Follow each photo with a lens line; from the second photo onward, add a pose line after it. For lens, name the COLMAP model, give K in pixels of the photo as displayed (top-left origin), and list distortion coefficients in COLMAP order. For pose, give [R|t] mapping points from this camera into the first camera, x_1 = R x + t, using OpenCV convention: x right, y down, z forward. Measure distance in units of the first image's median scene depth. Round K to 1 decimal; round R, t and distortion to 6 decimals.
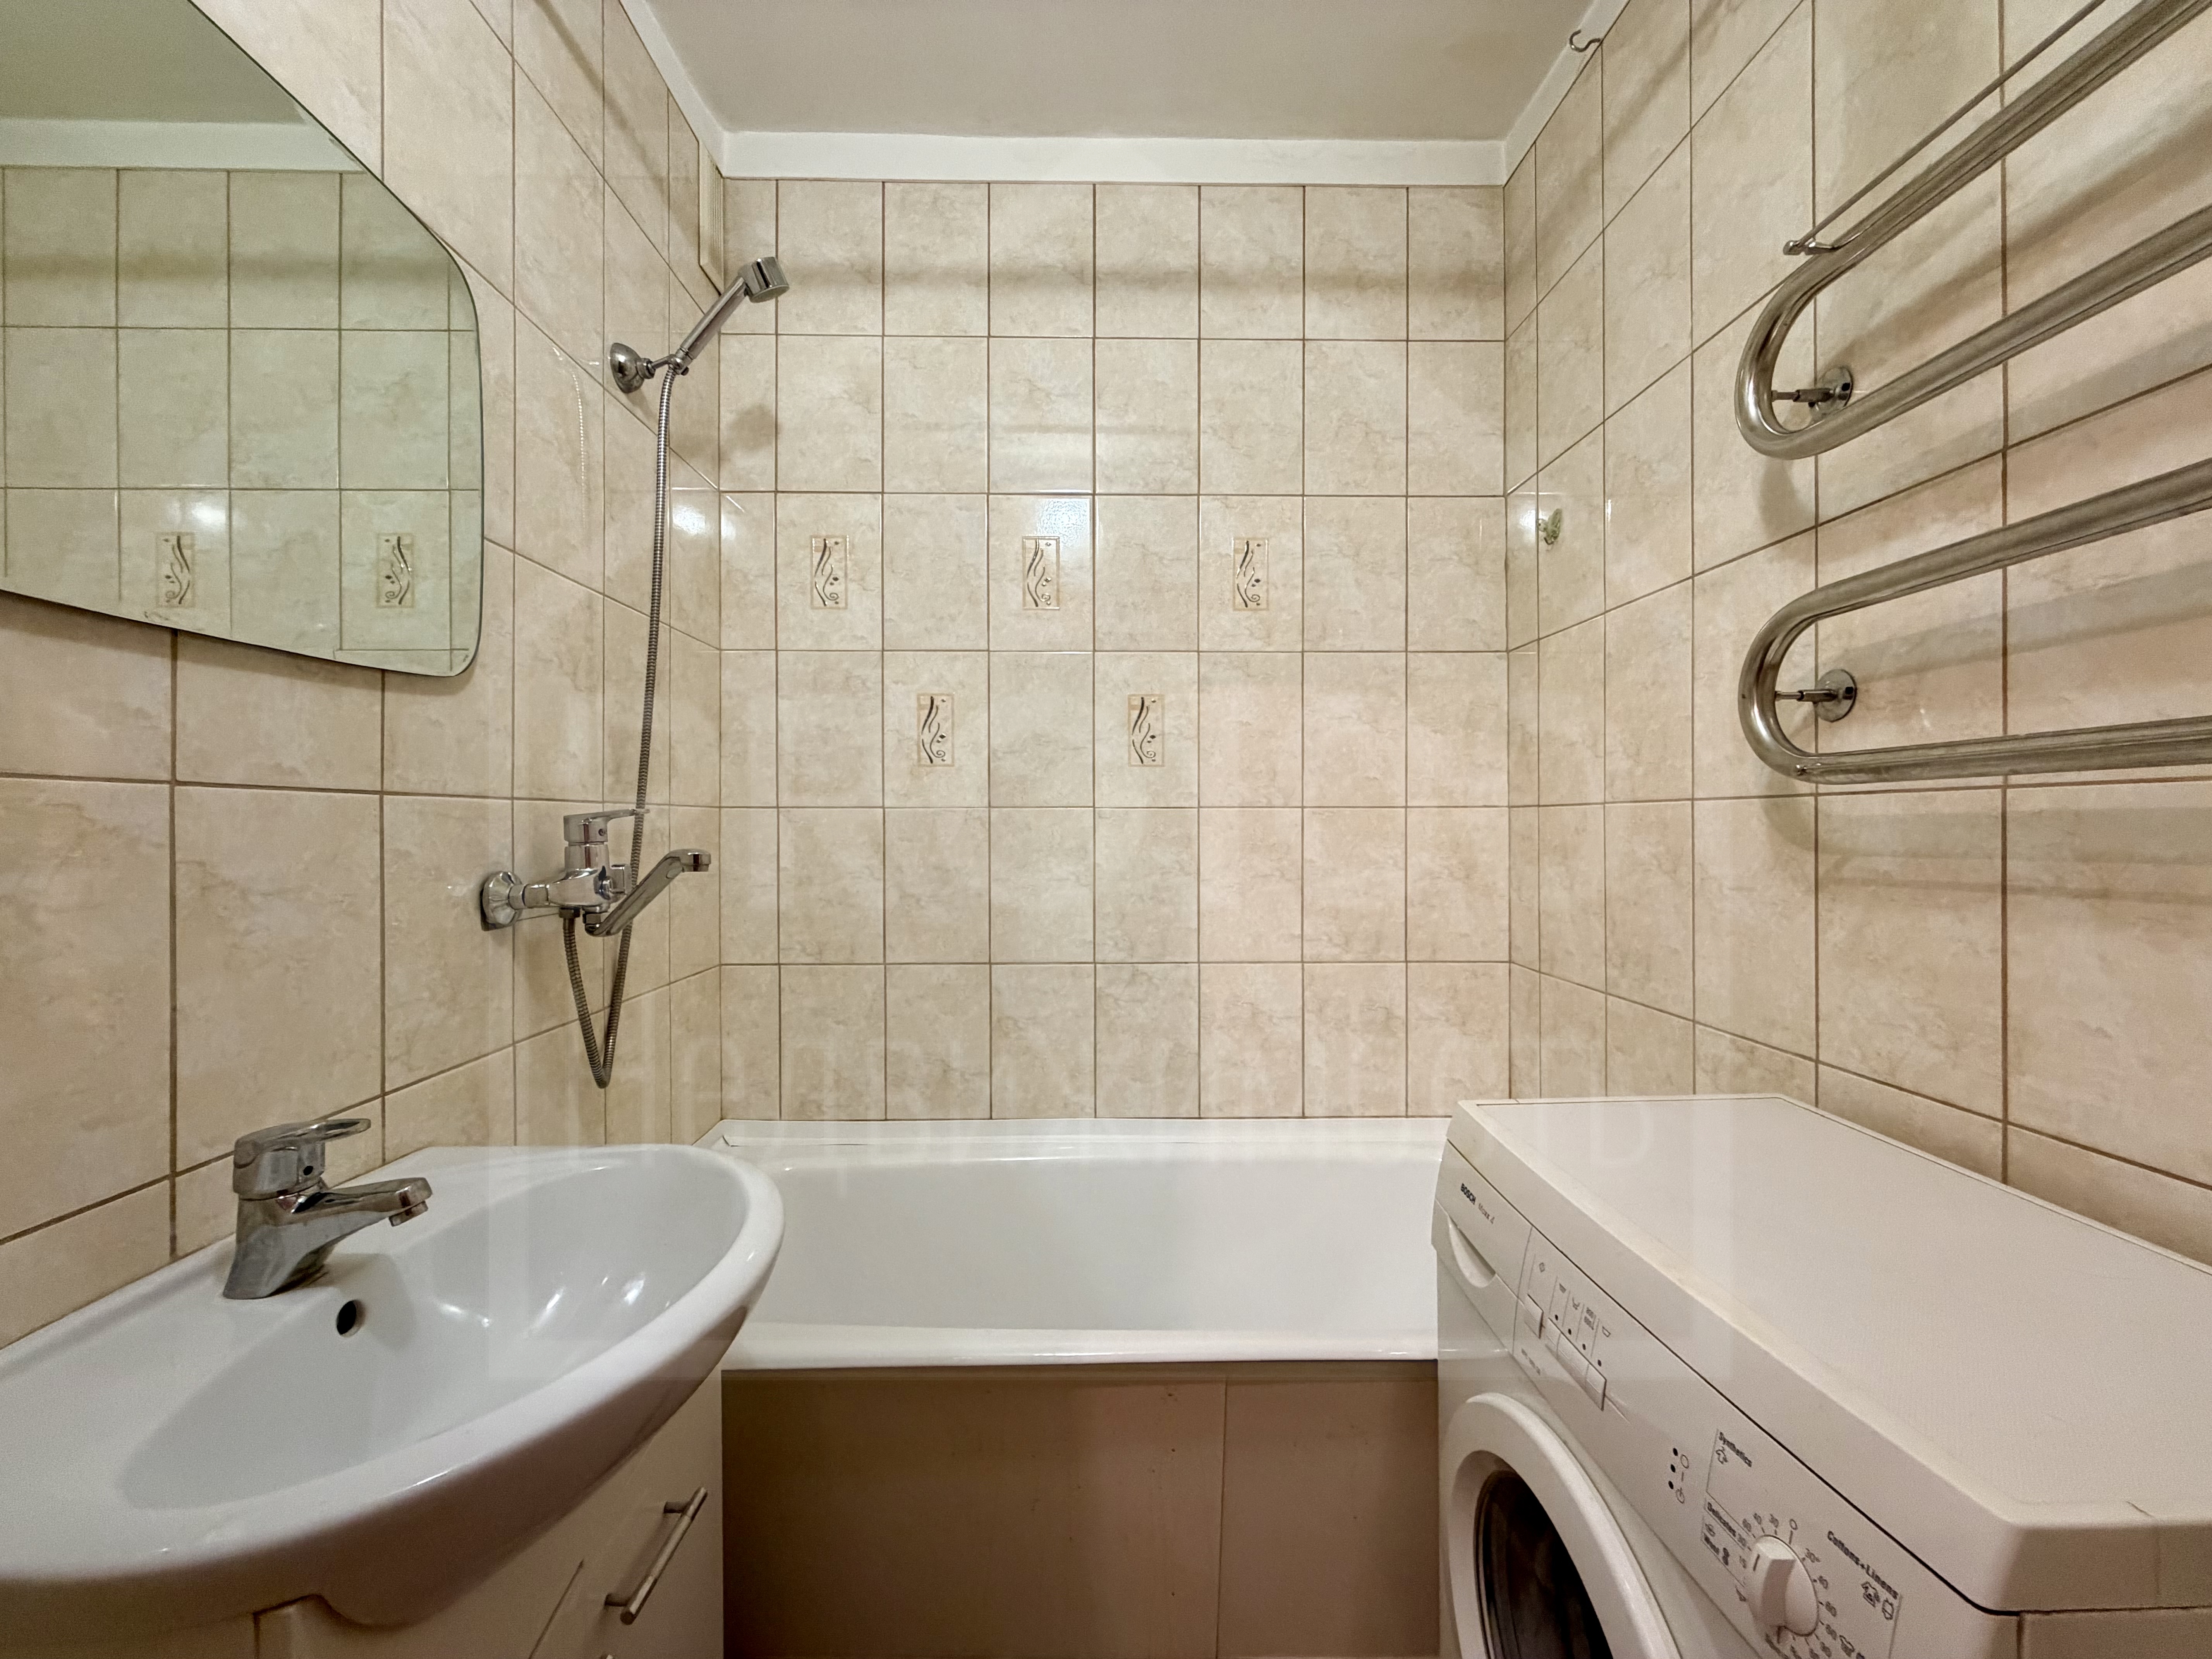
lens RADIAL K [[876.9, 0, 1098.9], [0, 876.9, 827.3], [0, 0, 1]] dist [-0.000935, -0.000416]
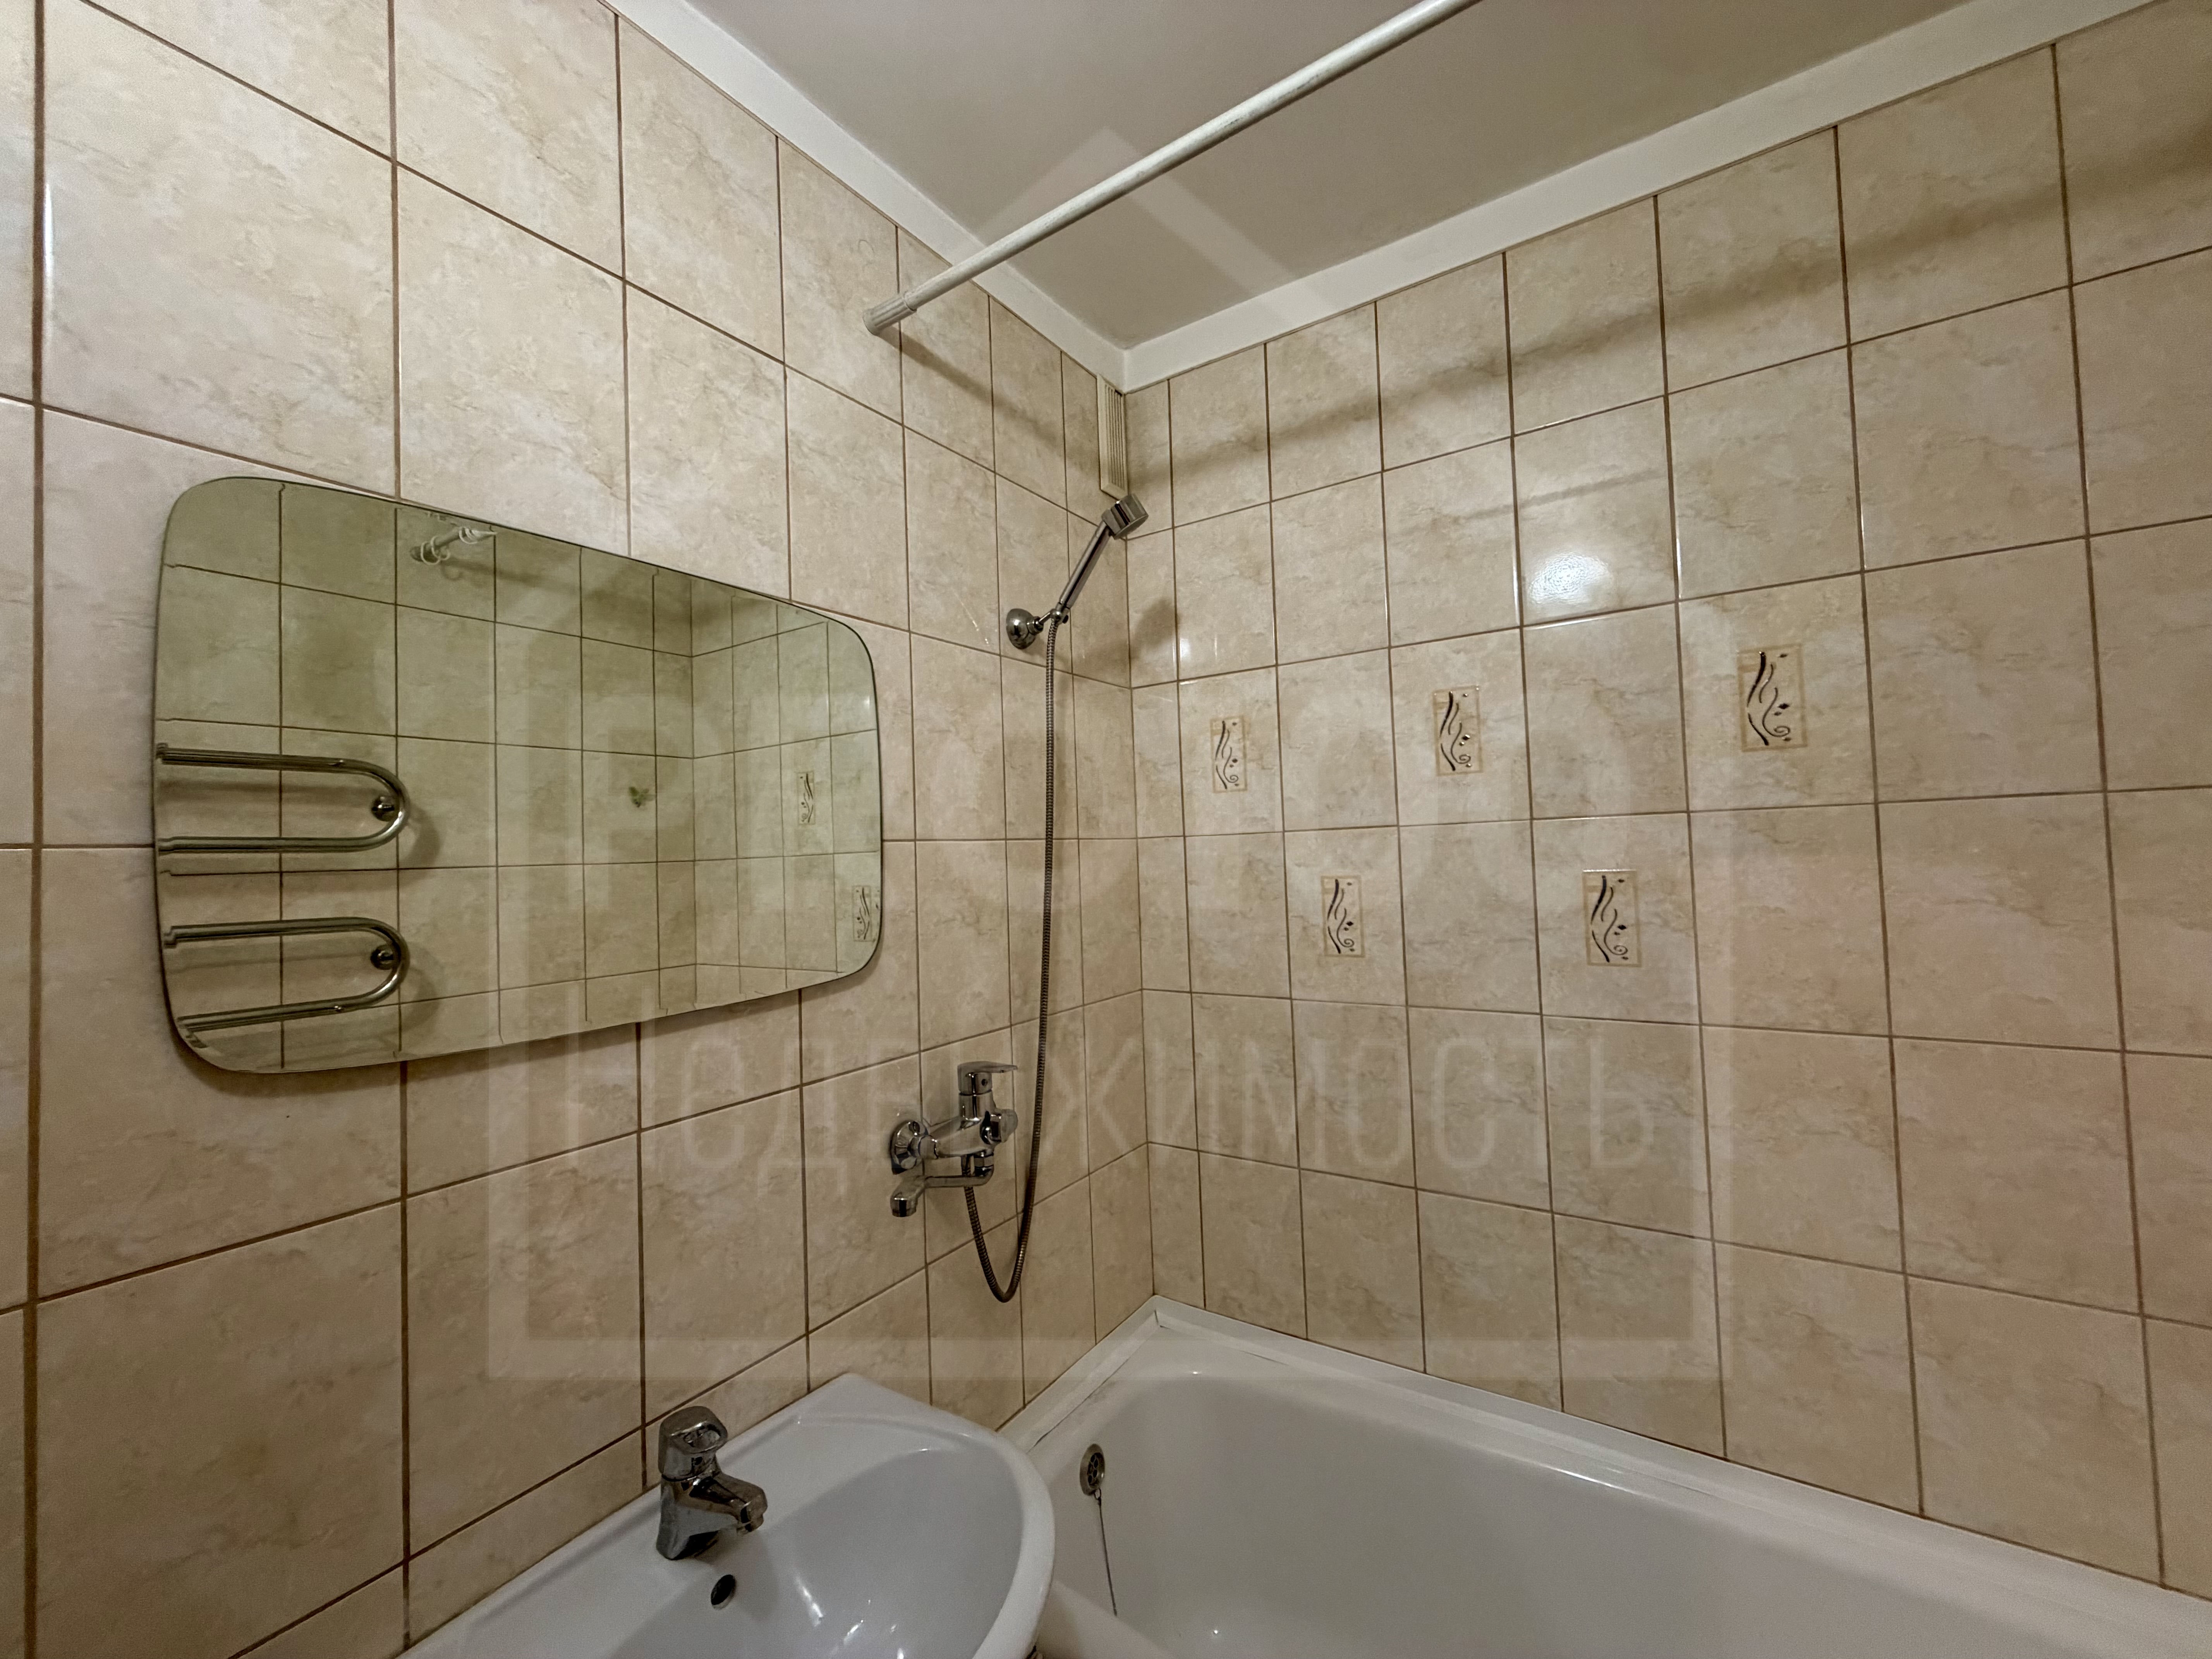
lens RADIAL K [[876.9, 0, 1100.2], [0, 876.9, 826.7], [0, 0, 1]] dist [-0.000935, -0.000416]
pose [[0.818538, -0.045483, -0.572649, 0.132029], [0.032096, 0.998924, -0.033462, -0.181750], [0.573555, 0.009010, 0.819118, 0.115762]]
